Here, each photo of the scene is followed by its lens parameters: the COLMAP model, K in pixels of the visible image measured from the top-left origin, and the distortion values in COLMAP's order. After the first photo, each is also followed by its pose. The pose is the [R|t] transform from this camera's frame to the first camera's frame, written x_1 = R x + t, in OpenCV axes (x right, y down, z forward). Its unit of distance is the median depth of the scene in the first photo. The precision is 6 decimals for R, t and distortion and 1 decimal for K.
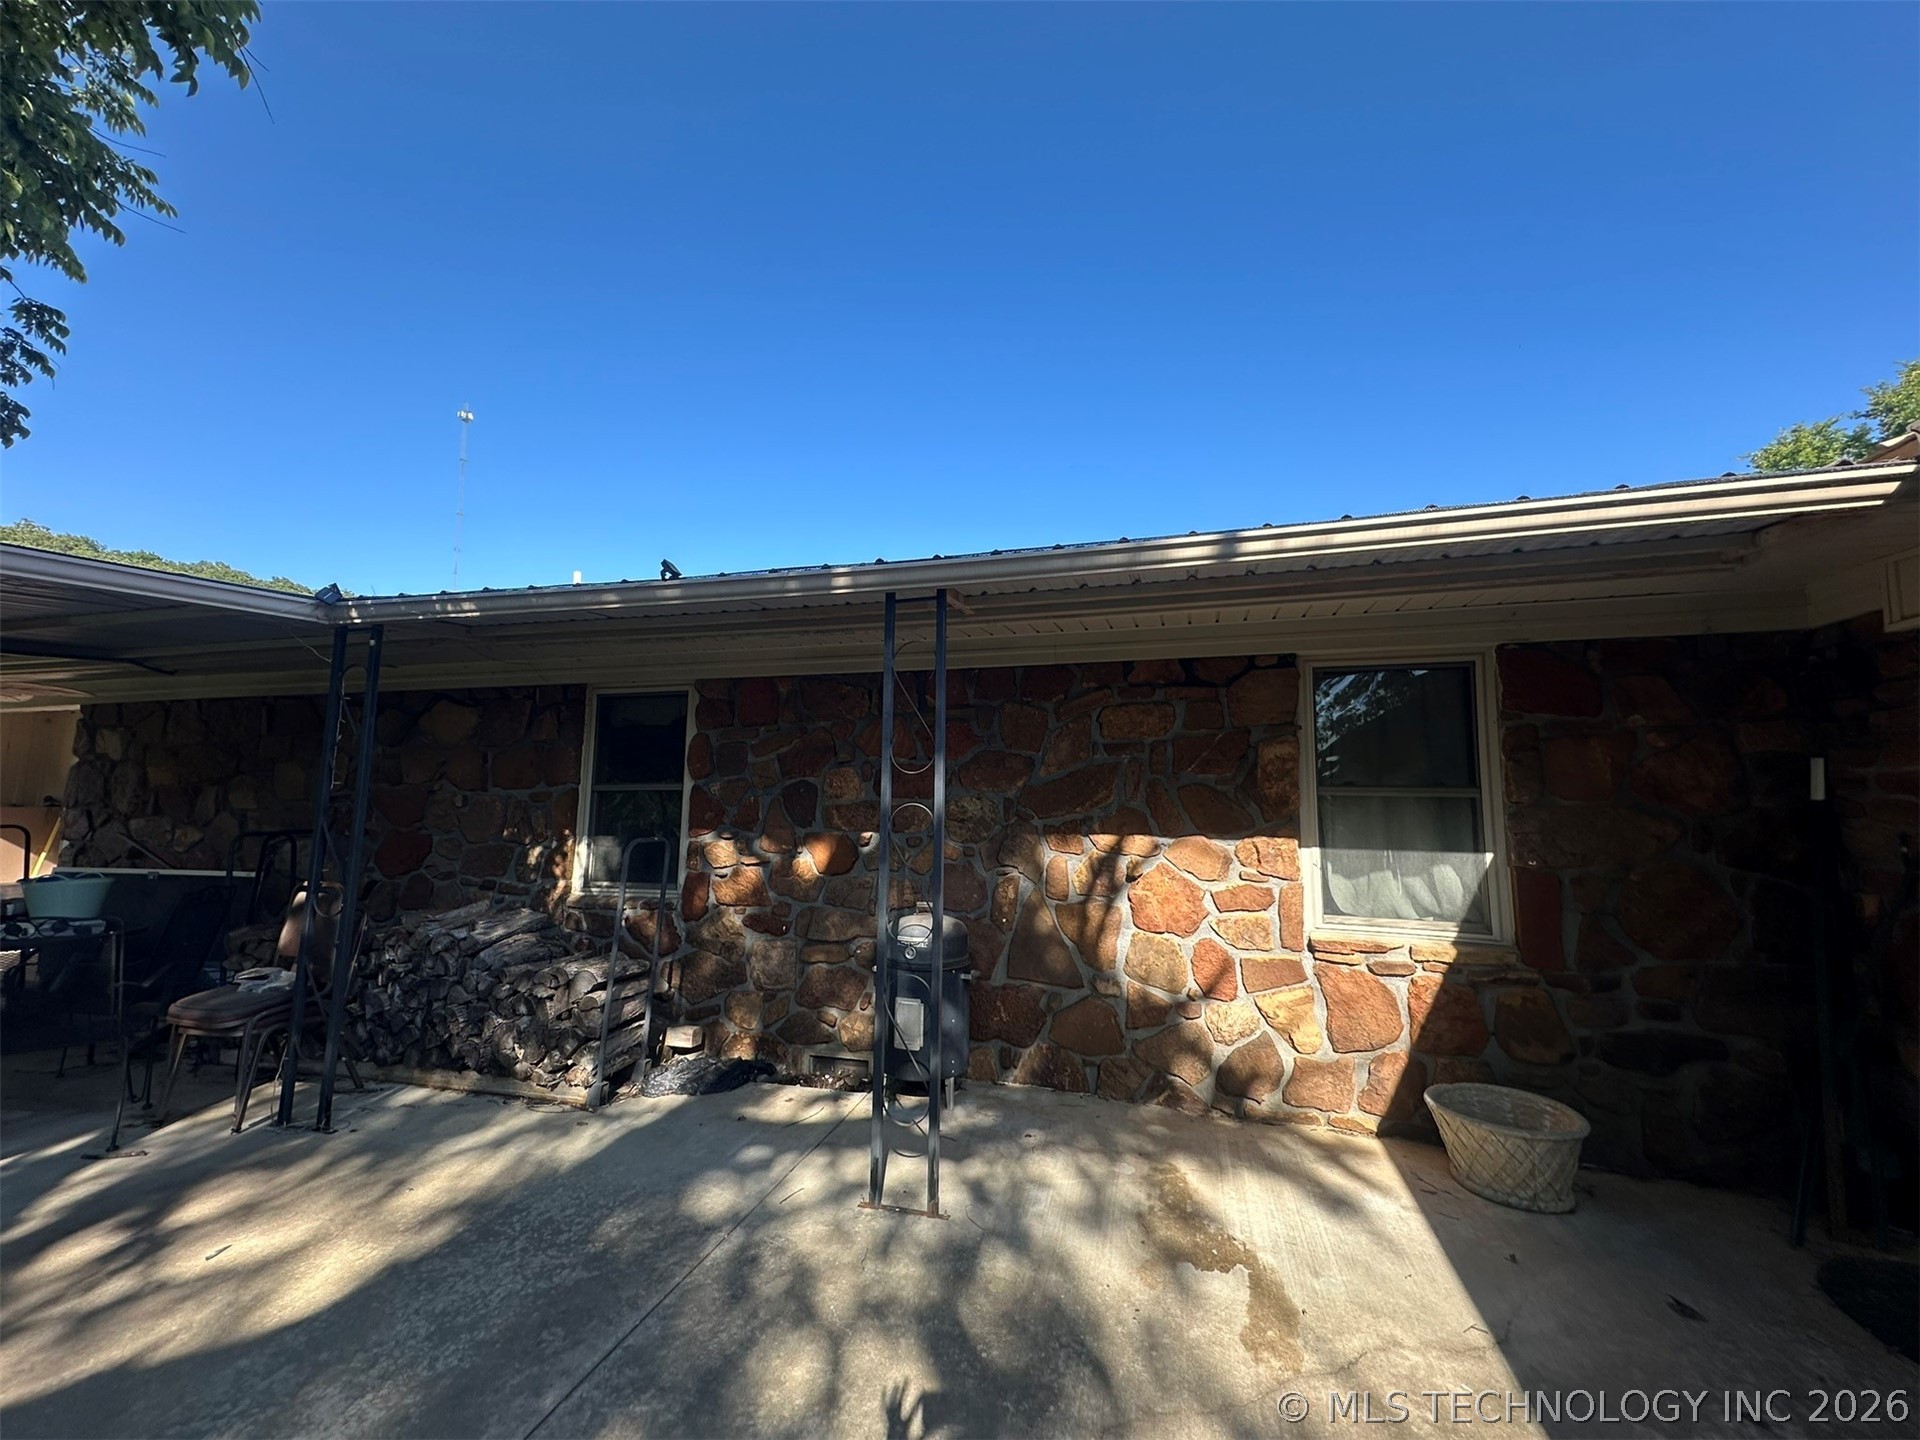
lens RADIAL K [[779.7, 0, 955.5], [0, 779.7, 710.2], [0, 0, 1]] dist [0.001421, 0.000010]
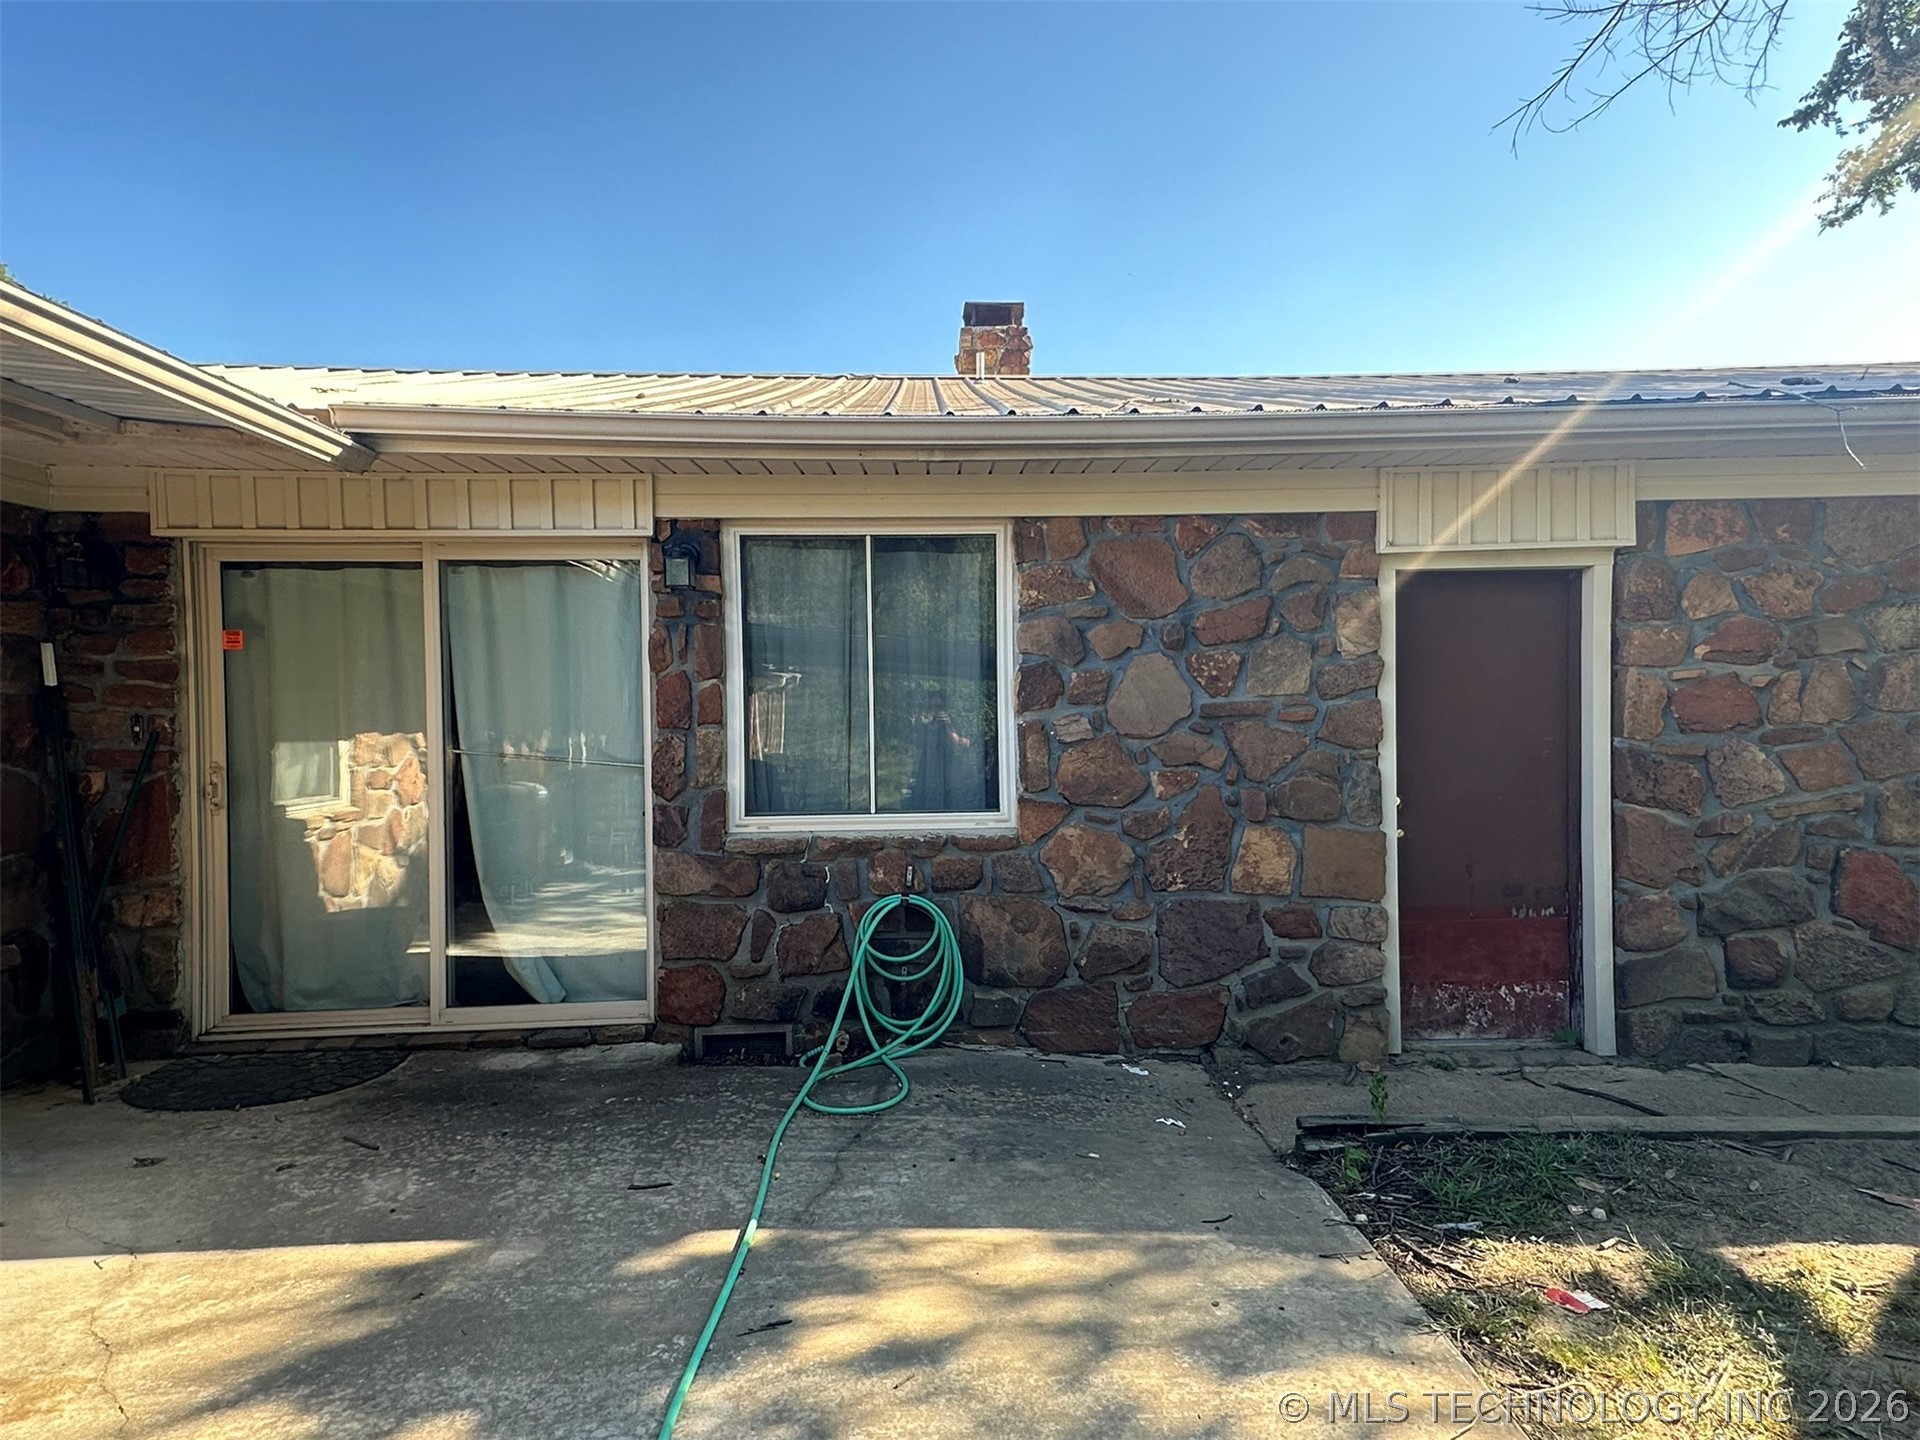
lens RADIAL K [[1062.8, 0, 959.2], [0, 1062.8, 717.3], [0, 0, 1]] dist [-0.002268, -0.000147]
pose [[-0.350820, -0.028412, 0.936012, -0.607404], [-0.107483, 0.994156, -0.010107, 0.047840], [-0.930254, -0.104151, -0.351823, 0.417306]]
